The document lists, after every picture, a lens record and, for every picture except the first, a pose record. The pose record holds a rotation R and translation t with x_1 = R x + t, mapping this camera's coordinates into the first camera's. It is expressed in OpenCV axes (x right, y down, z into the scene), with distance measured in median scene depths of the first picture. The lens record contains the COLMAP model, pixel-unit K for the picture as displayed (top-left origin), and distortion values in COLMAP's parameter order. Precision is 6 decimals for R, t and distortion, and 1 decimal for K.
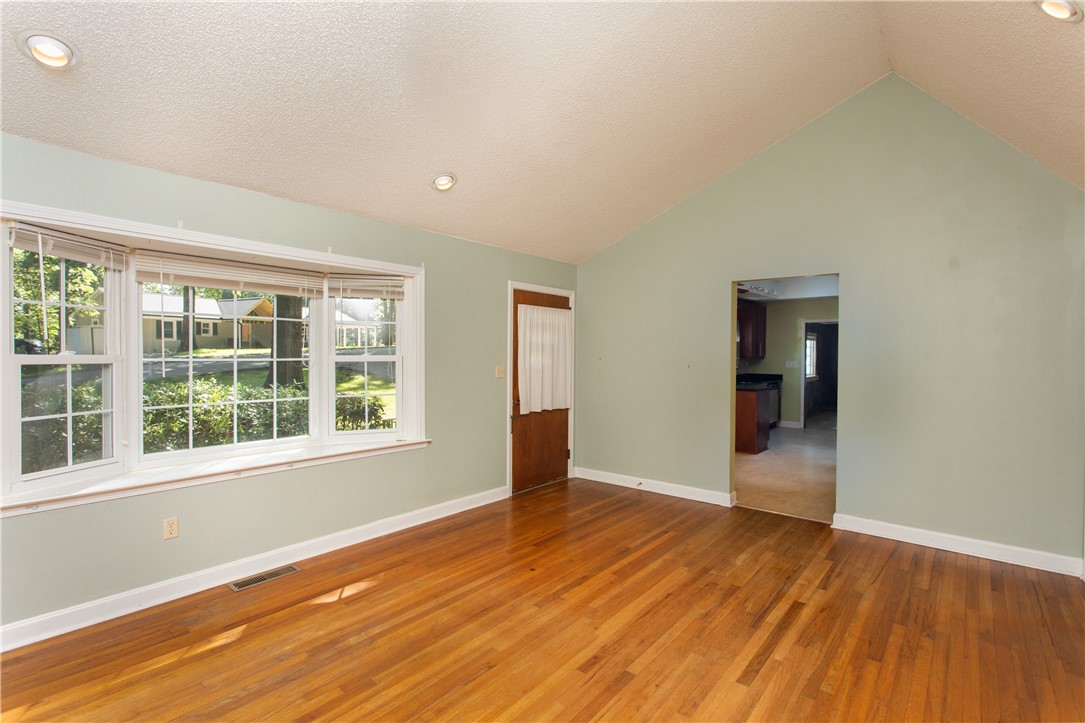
lens RADIAL K [[514.5, 0, 539.9], [0, 514.5, 369.0], [0, 0, 1]] dist [0.000136, 0.000802]
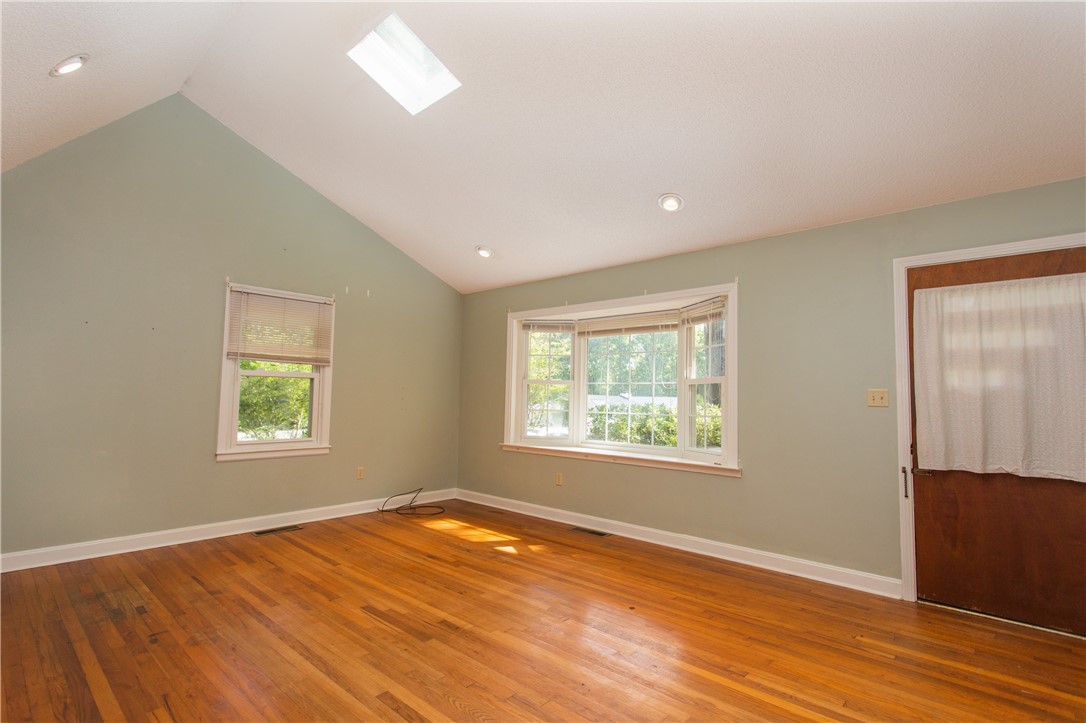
lens RADIAL K [[514.9, 0, 534.9], [0, 514.9, 358.1], [0, 0, 1]] dist [0.000136, 0.000802]
pose [[-0.042414, -0.083802, -0.995579, 0.770573], [-0.049337, 0.995436, -0.081688, 0.039457], [0.997881, 0.045654, -0.046355, 0.731451]]
